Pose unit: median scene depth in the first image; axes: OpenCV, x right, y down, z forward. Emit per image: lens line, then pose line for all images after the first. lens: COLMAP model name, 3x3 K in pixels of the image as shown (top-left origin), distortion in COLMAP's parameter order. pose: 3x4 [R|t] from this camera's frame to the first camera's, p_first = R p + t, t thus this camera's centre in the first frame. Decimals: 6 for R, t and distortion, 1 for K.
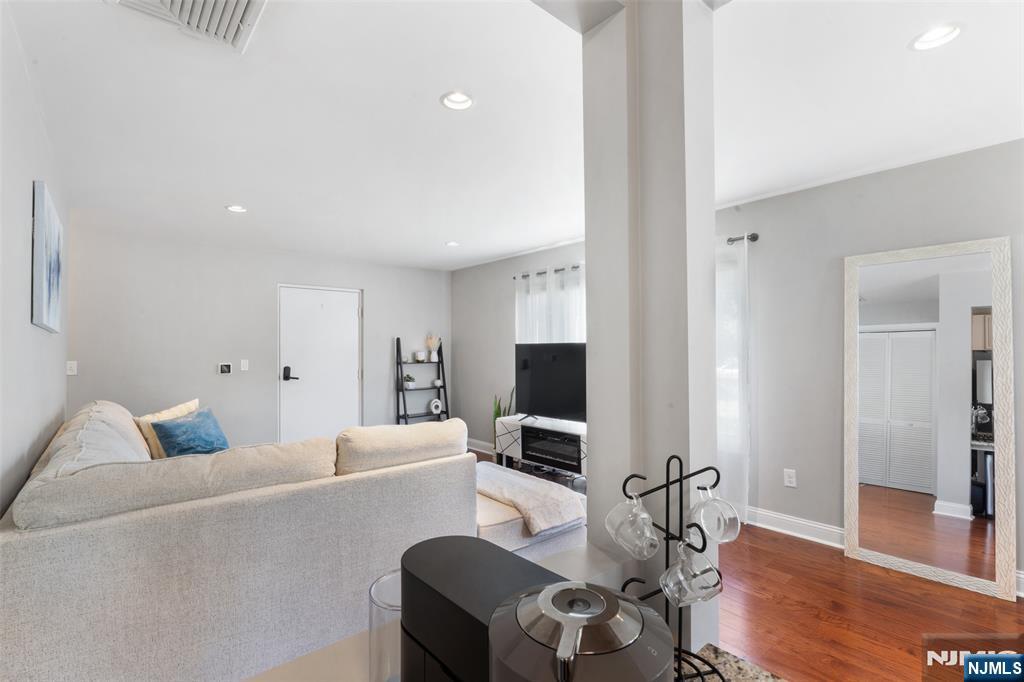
lens RADIAL K [[471.7, 0, 509.8], [0, 471.7, 344.1], [0, 0, 1]] dist [0.003344, -0.000033]
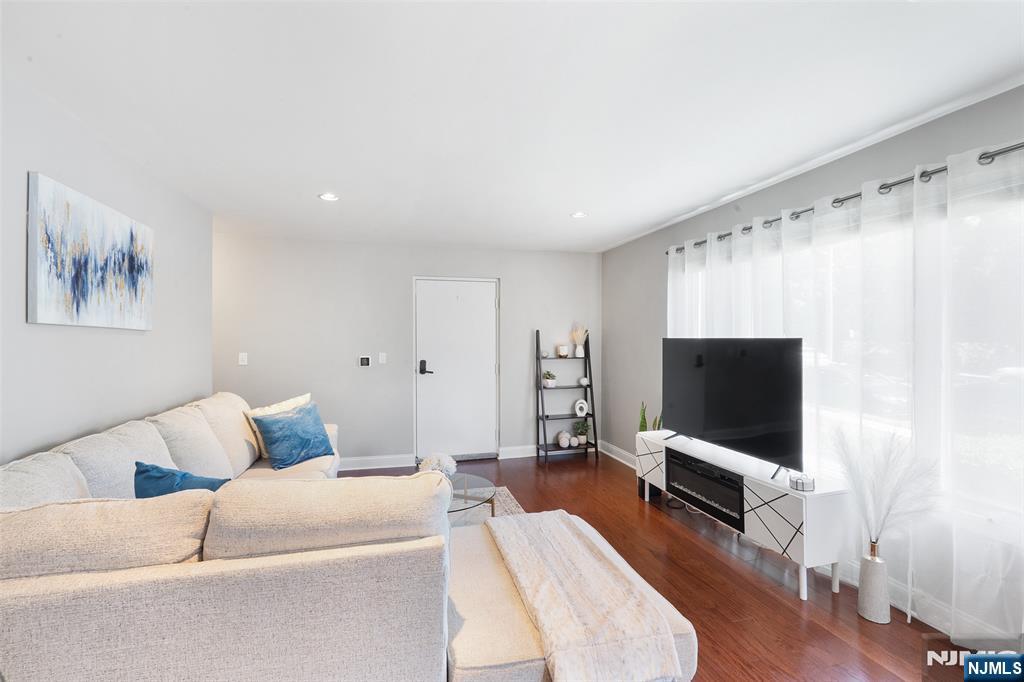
lens RADIAL K [[448.6, 0, 513.8], [0, 448.6, 341.8], [0, 0, 1]] dist [-0.003793, 0.000472]
pose [[0.905944, 0.007363, -0.423334, 0.096409], [0.000779, 0.999818, 0.019058, -0.008414], [0.423397, -0.017595, 0.905773, 0.226999]]
